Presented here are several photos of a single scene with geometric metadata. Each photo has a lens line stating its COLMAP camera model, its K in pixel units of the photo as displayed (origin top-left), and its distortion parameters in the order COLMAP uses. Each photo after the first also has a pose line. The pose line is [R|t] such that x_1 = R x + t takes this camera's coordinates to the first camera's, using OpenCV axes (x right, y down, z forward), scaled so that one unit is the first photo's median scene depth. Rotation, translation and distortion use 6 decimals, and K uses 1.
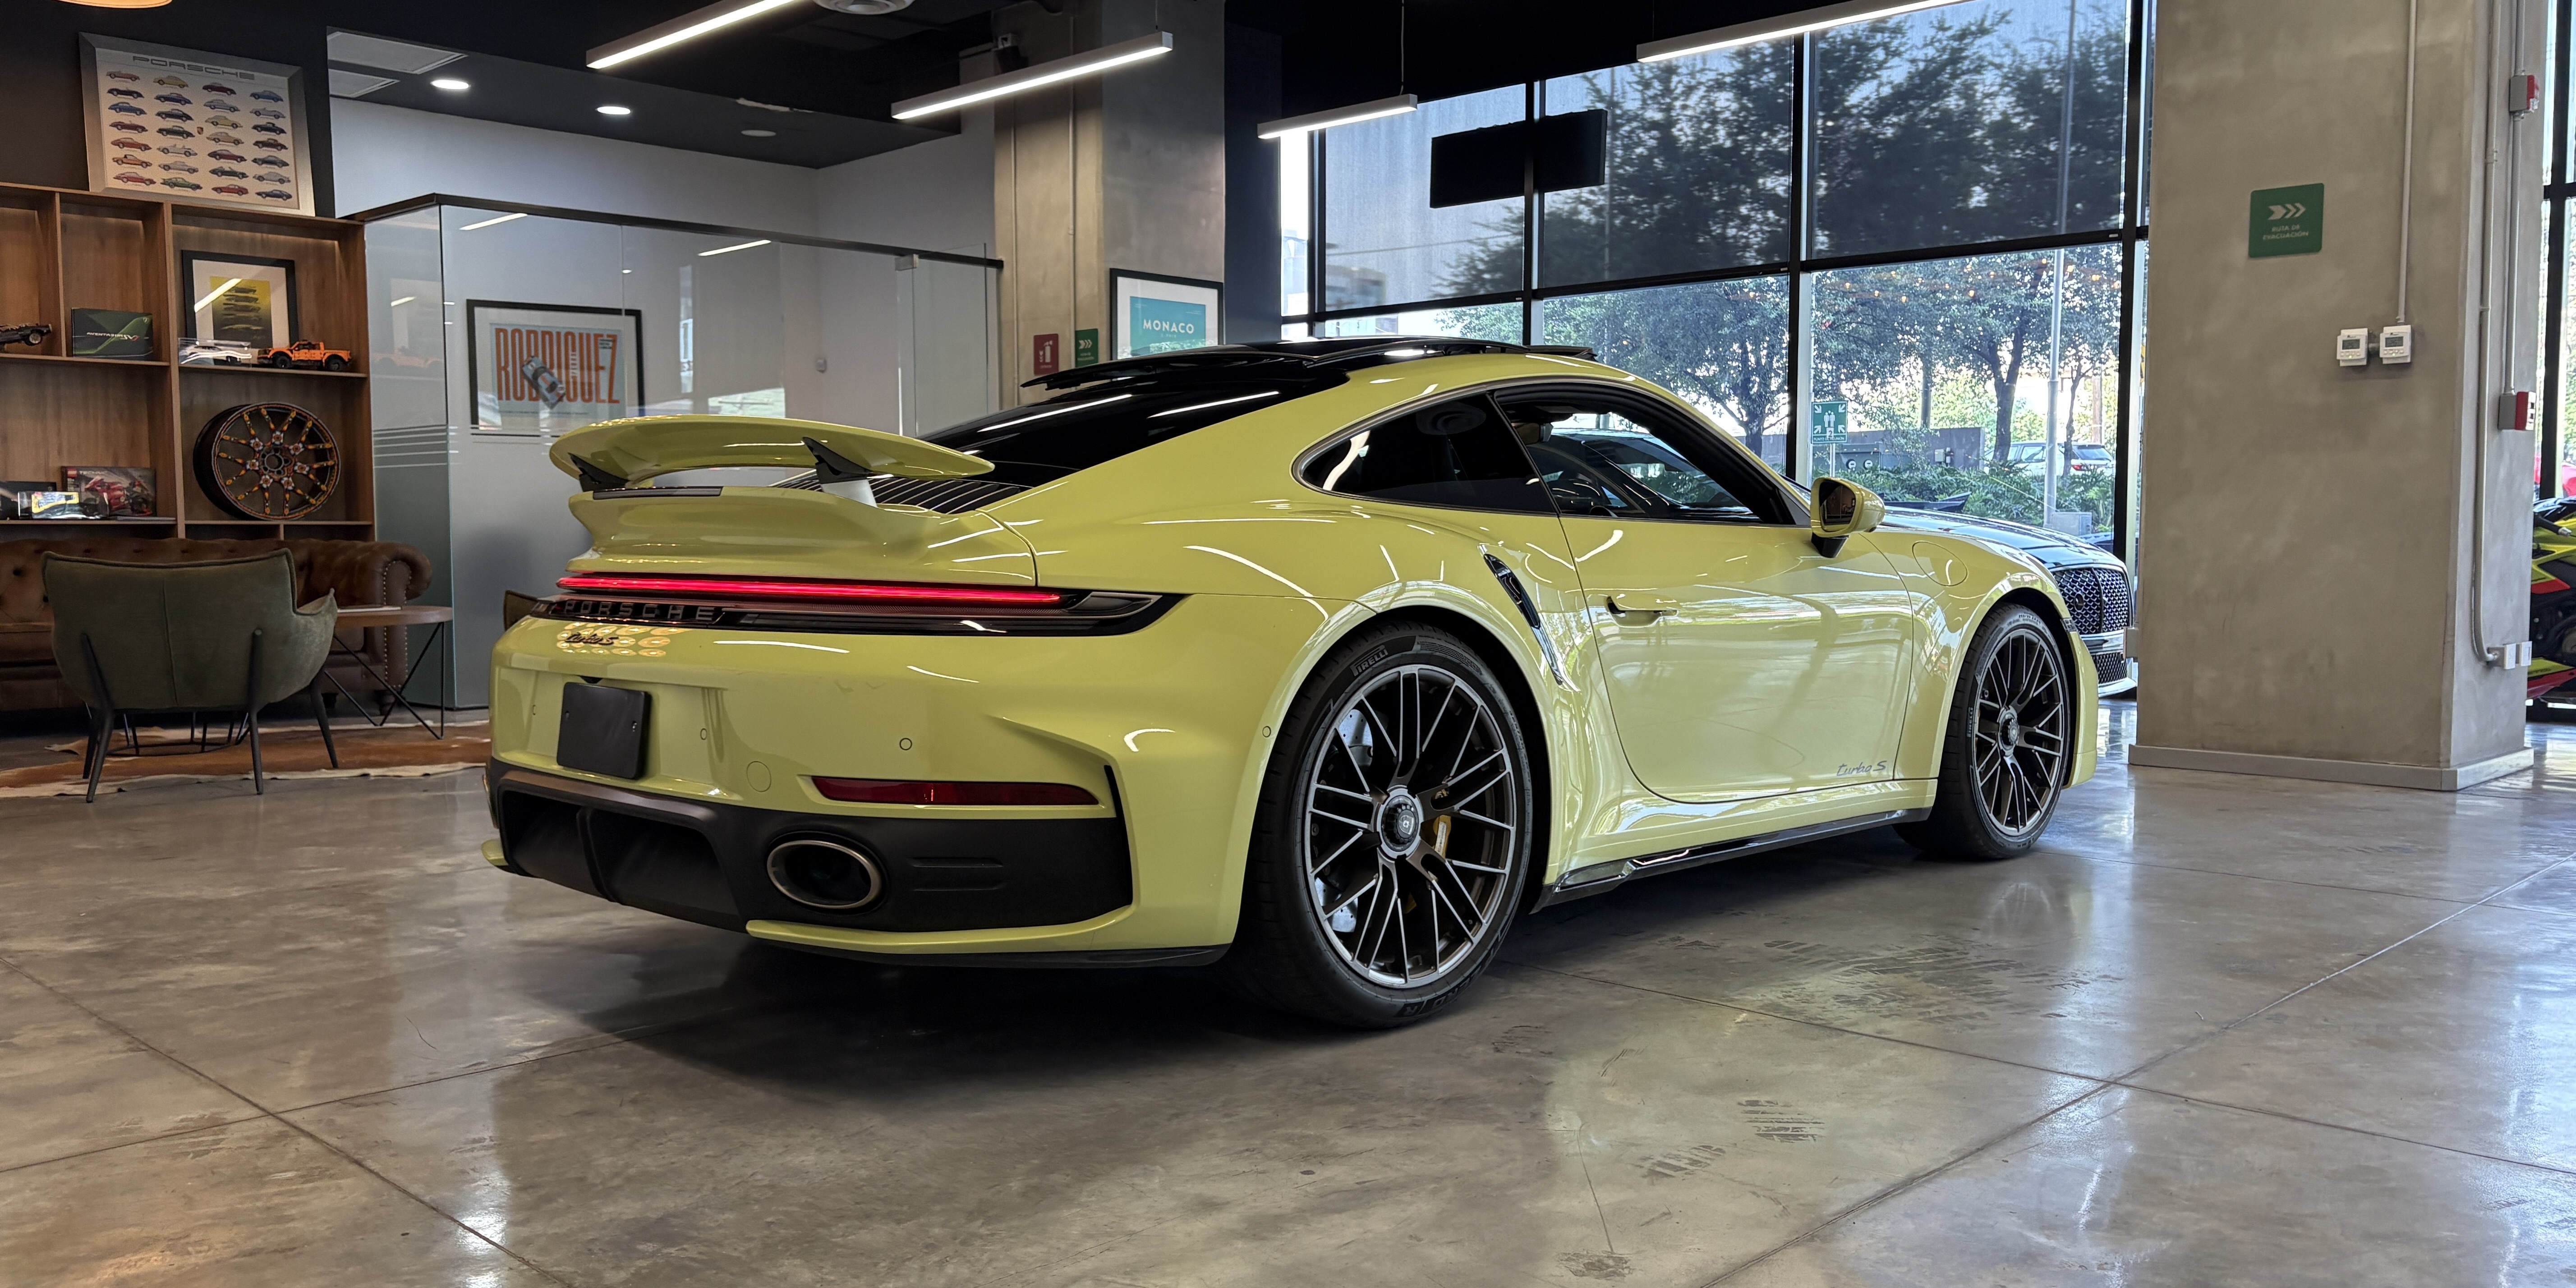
lens RADIAL K [[1936.0, 0, 1288.0], [0, 1936.0, 644.0], [0, 0, 1]] dist [0.038672, -0.049088]
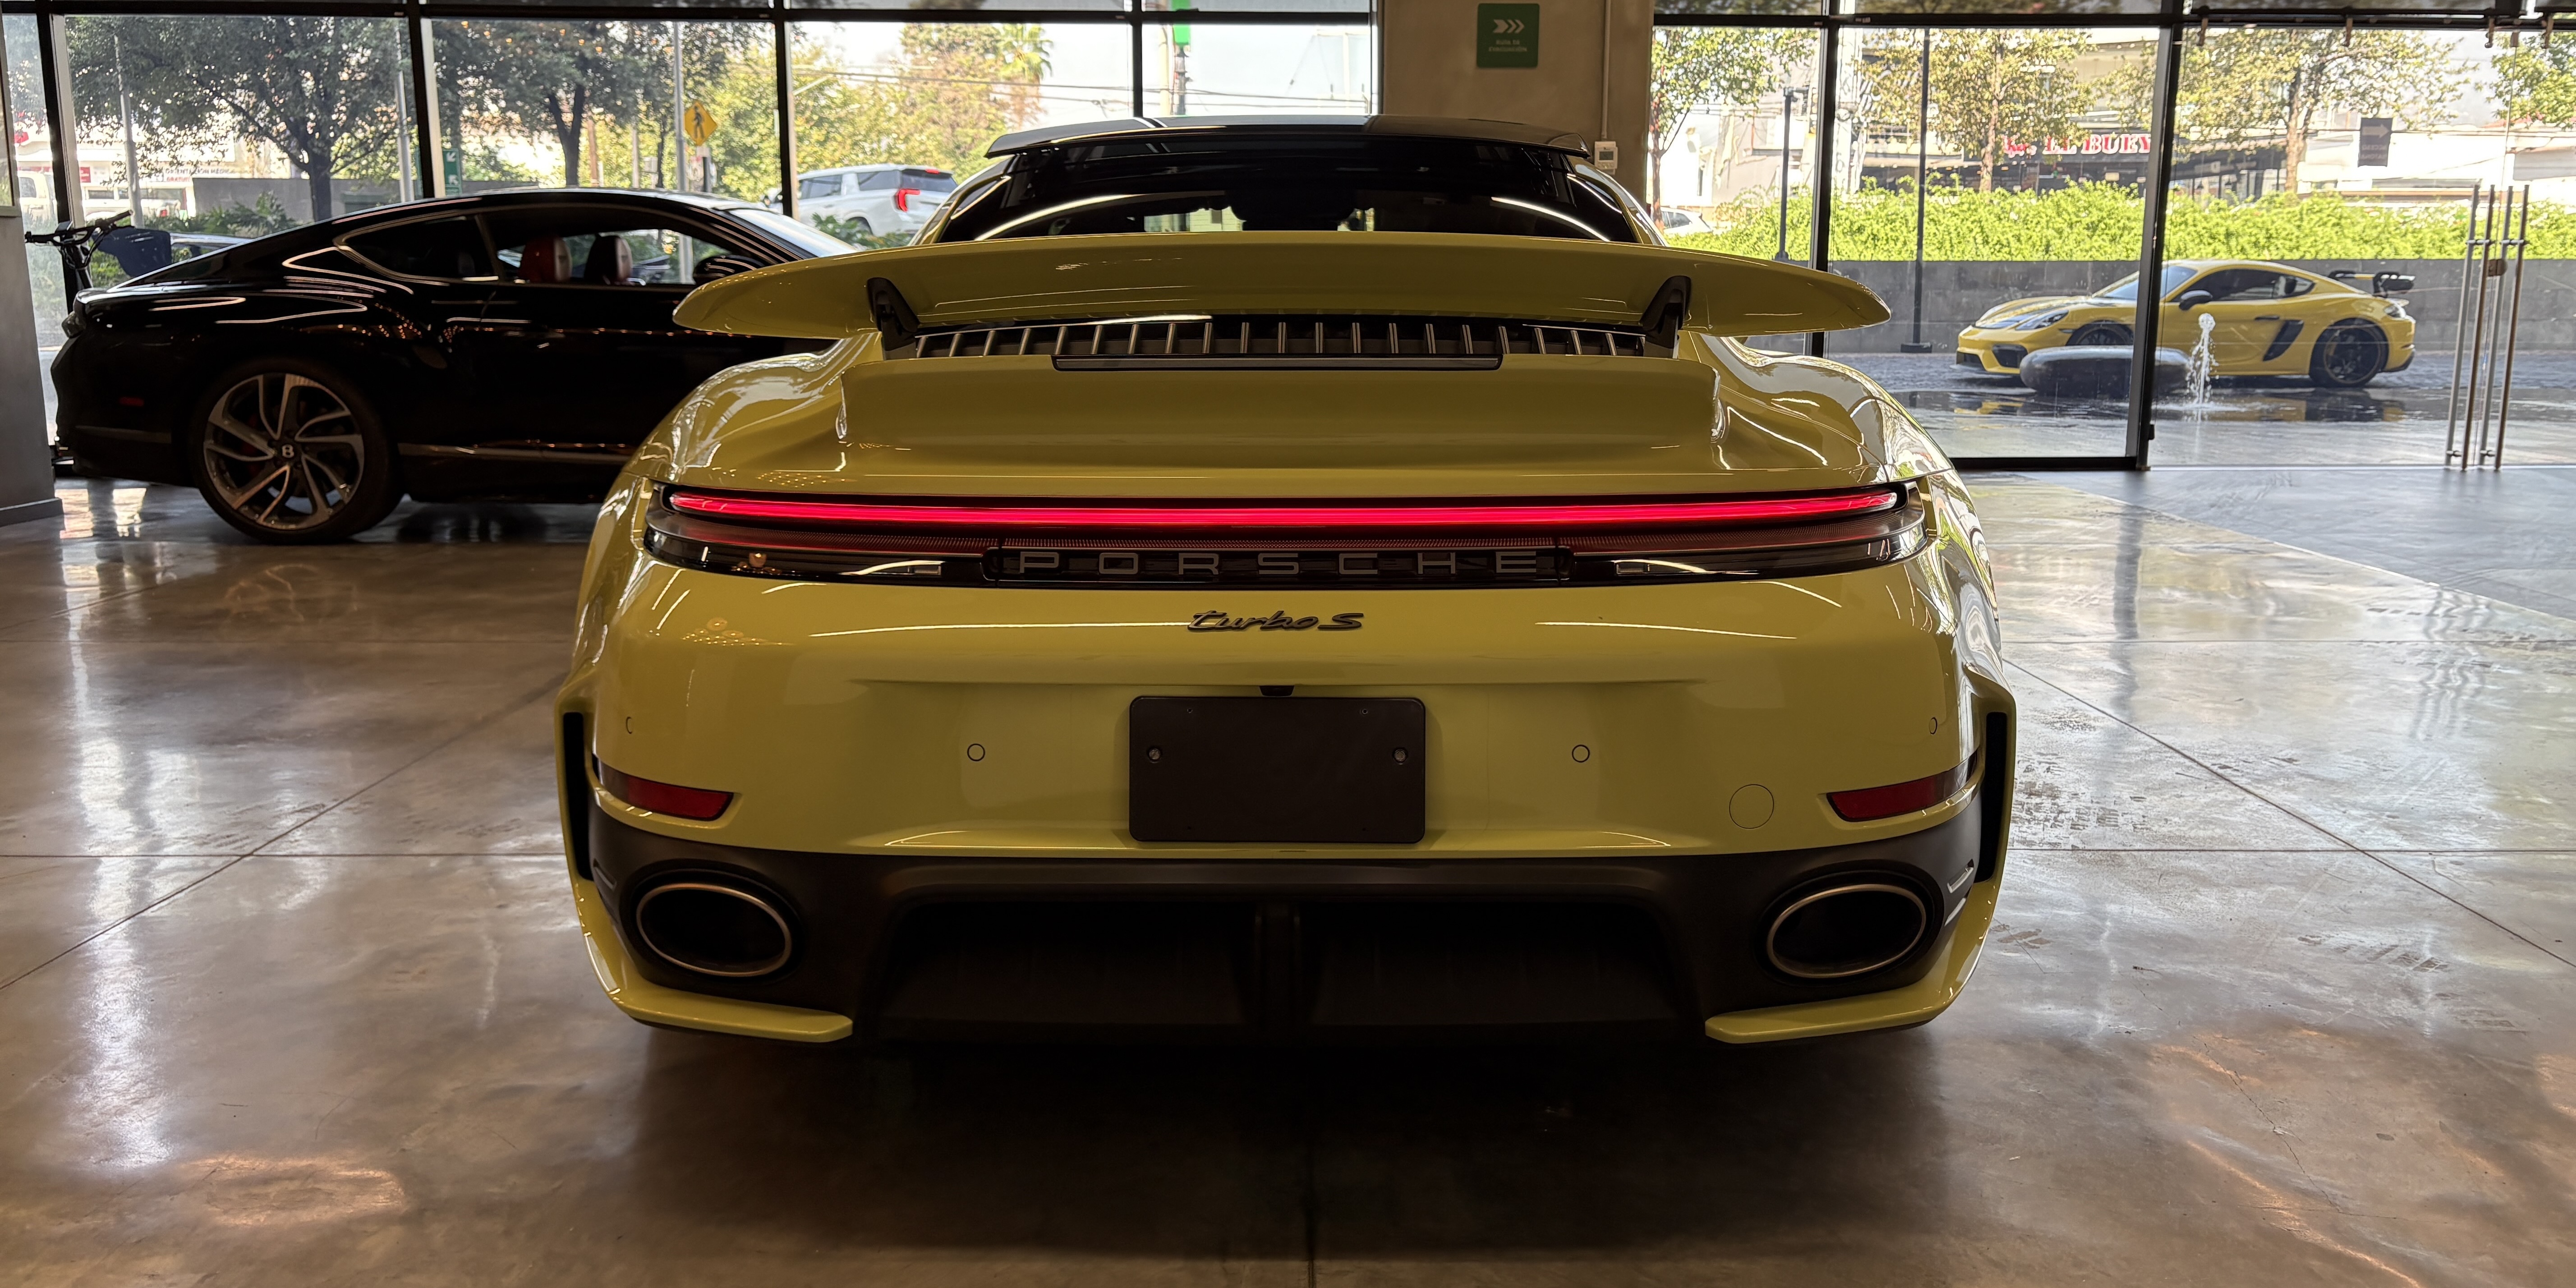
lens RADIAL K [[1944.7, 0, 1290.0], [0, 1944.7, 605.8], [0, 0, 1]] dist [0.041232, -0.166319]
pose [[0.710627, -0.112114, 0.694578, -0.739412], [0.035750, 0.991701, 0.123498, -0.076614], [-0.702660, -0.062930, 0.708738, 0.573543]]
